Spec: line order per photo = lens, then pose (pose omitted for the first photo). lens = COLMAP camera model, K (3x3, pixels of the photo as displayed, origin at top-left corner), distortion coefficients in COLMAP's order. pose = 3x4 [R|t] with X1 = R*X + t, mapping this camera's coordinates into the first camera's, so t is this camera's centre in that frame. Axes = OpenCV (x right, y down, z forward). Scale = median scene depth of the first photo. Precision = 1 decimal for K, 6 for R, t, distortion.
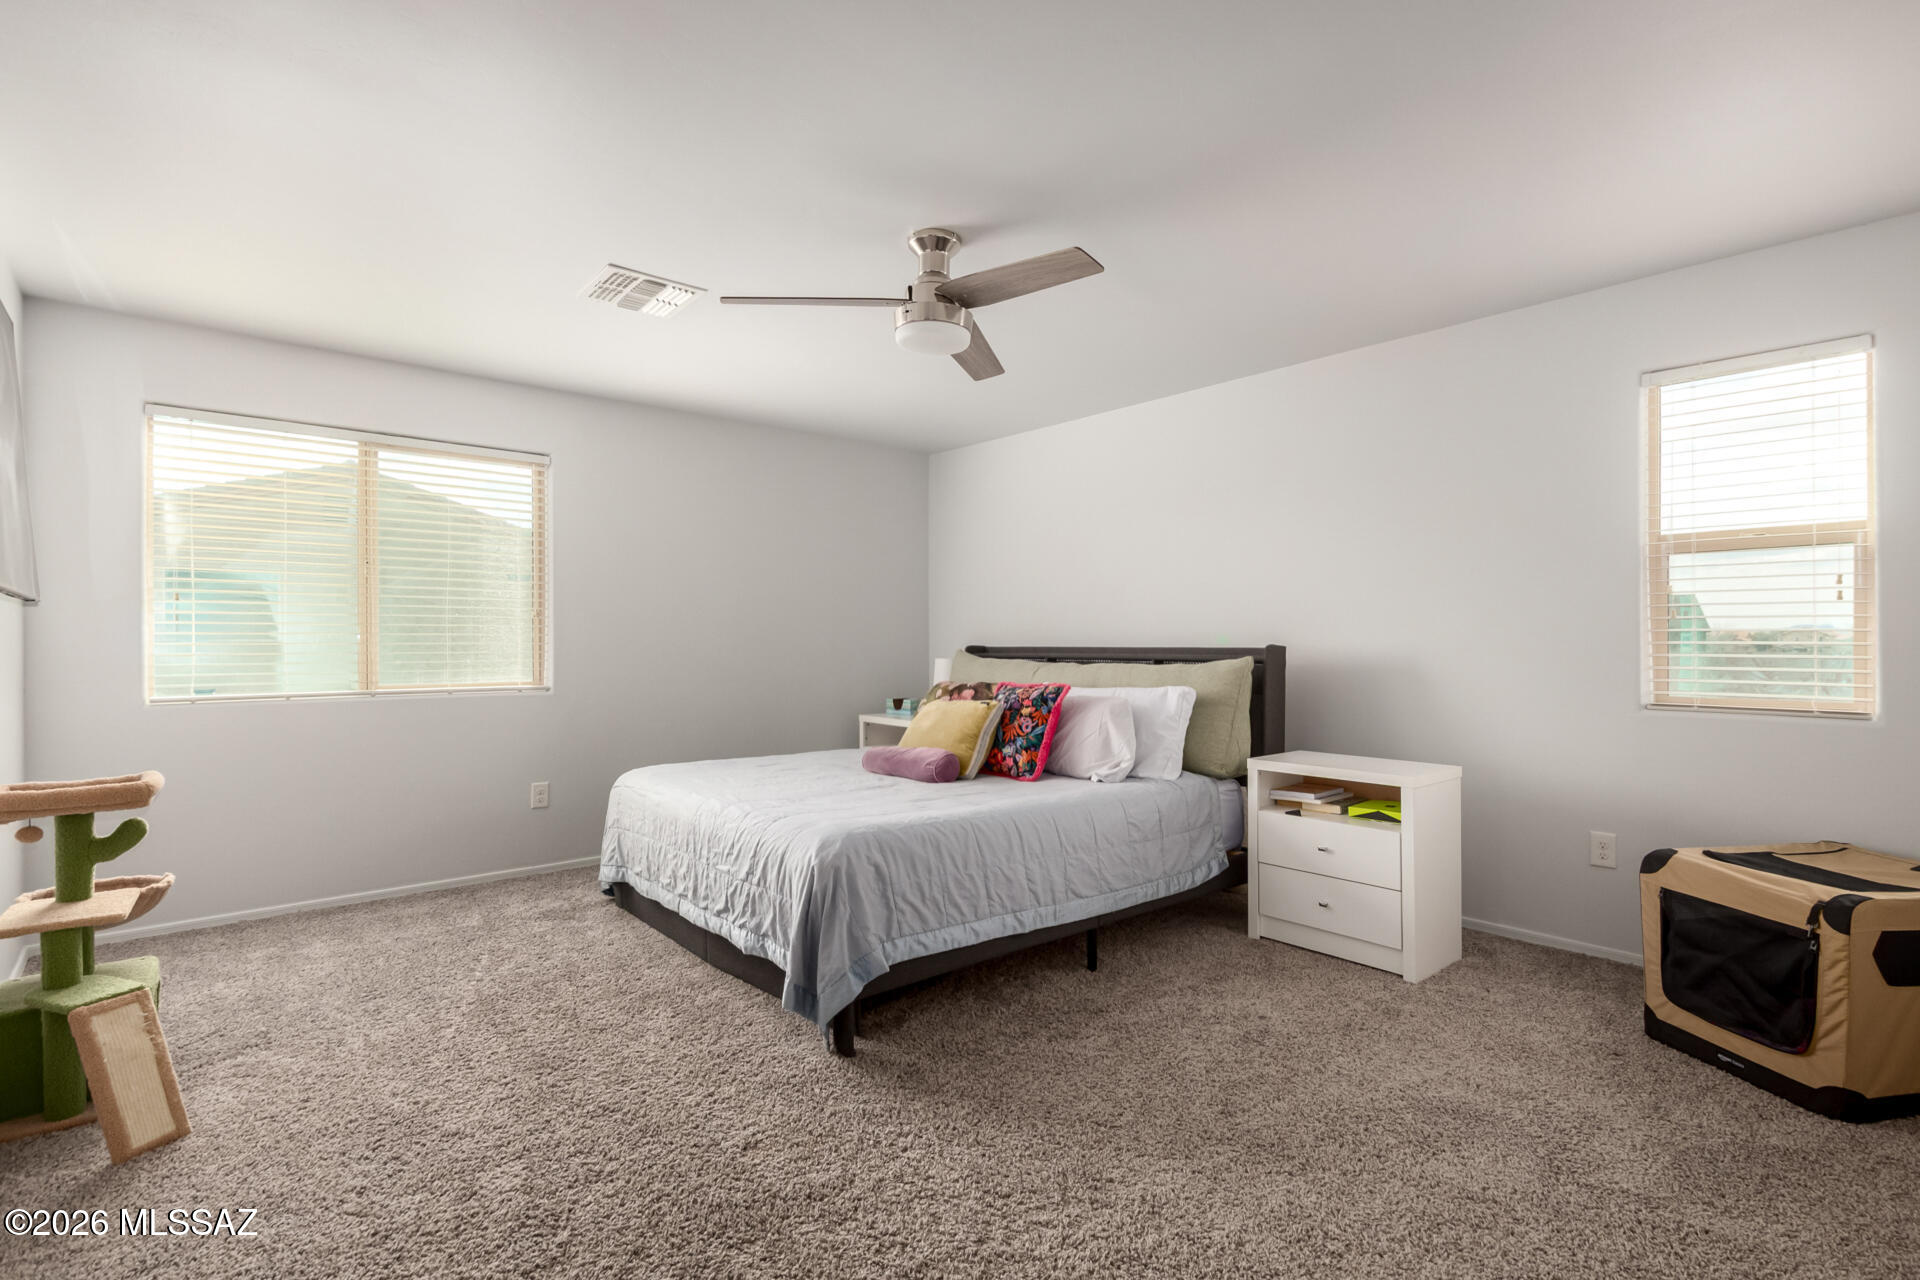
lens RADIAL K [[911.5, 0, 968.5], [0, 911.5, 646.0], [0, 0, 1]] dist [0.001597, -0.000845]
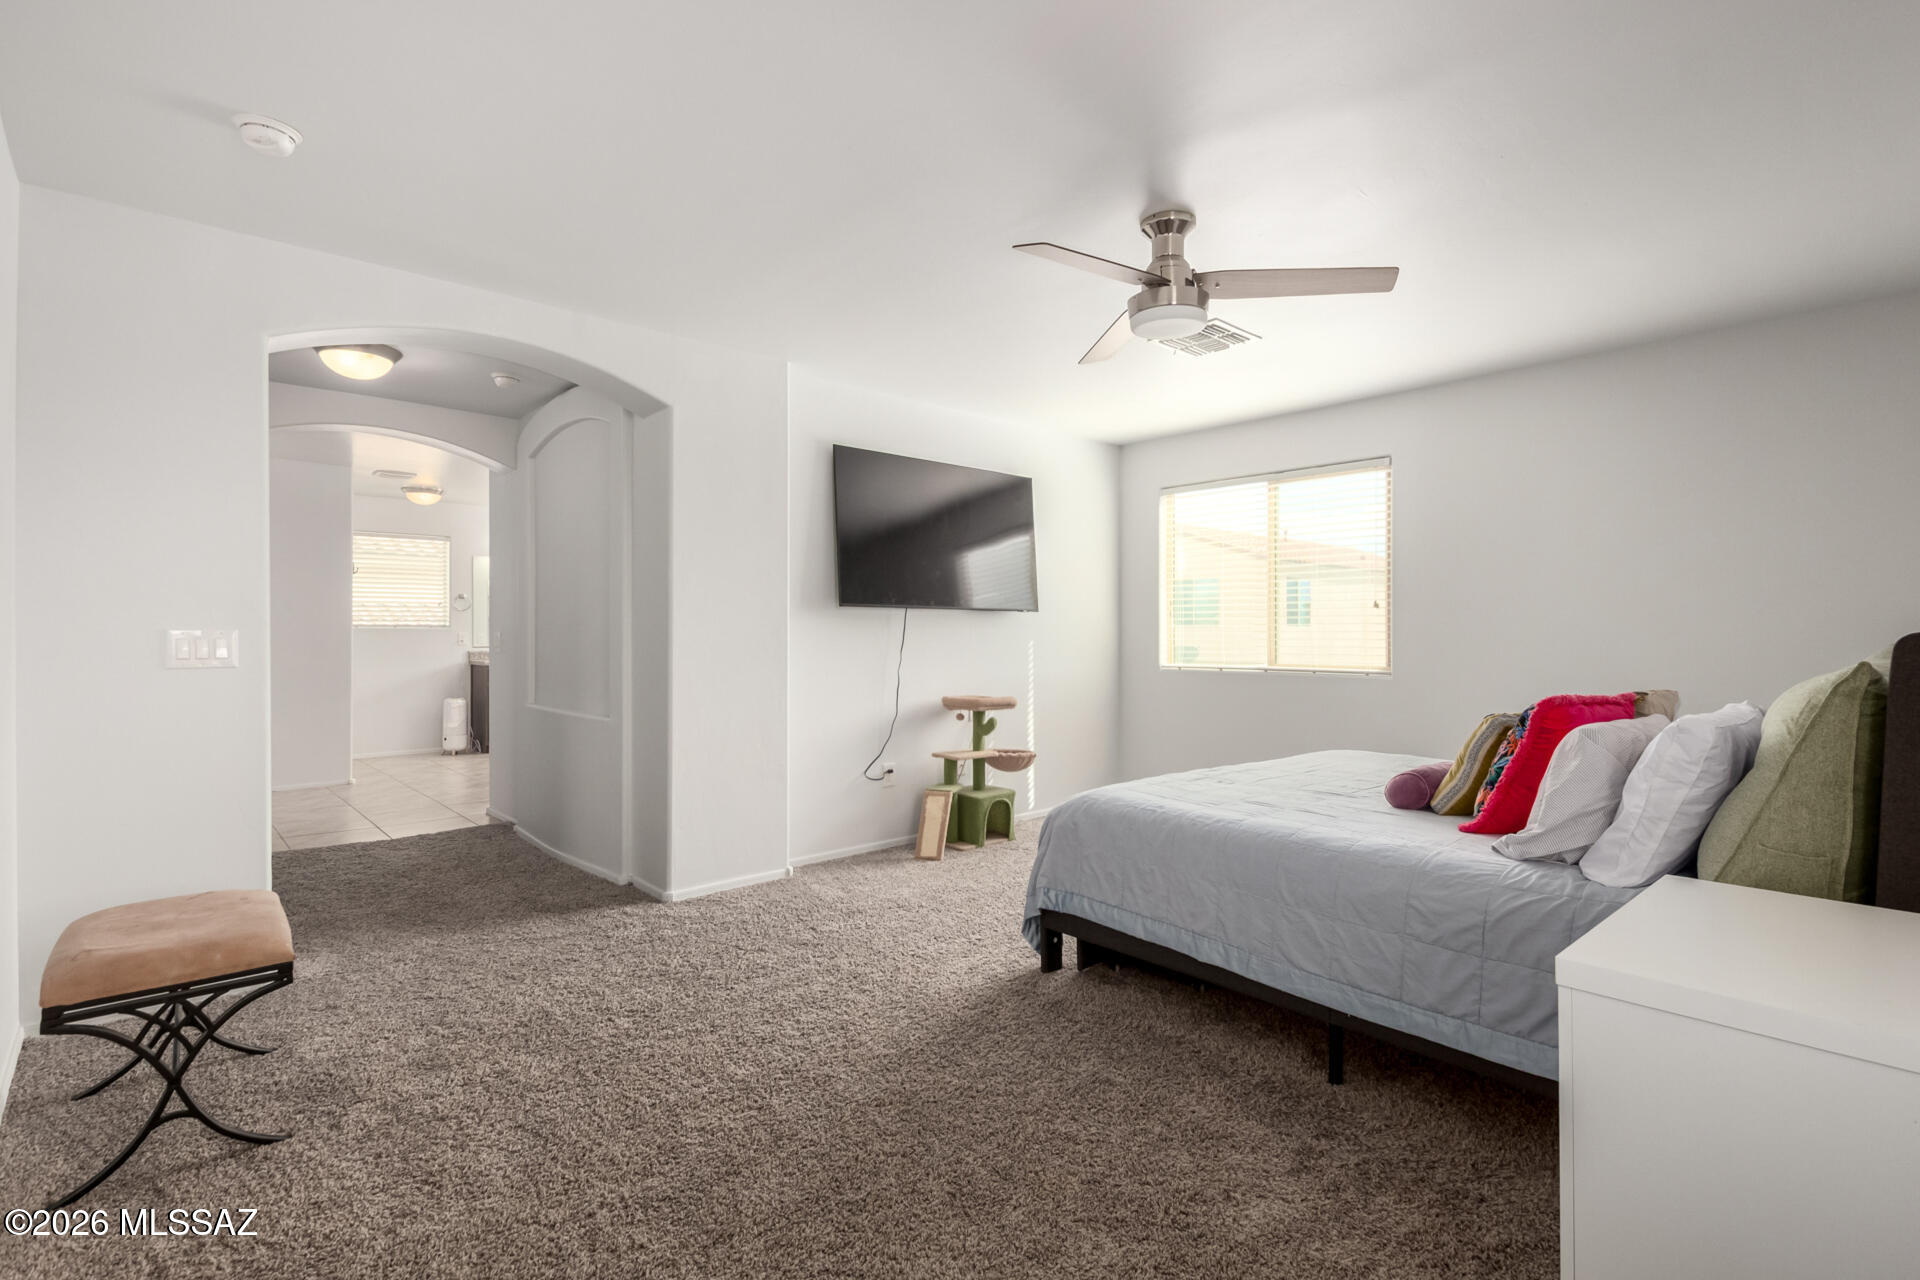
lens RADIAL K [[911.5, 0, 968.8], [0, 911.5, 643.6], [0, 0, 1]] dist [0.001597, -0.000845]
pose [[-0.034414, 0.001142, -0.999407, 1.113787], [0.002668, 0.999996, 0.001051, 0.019495], [0.999404, -0.002630, -0.034417, 0.983904]]
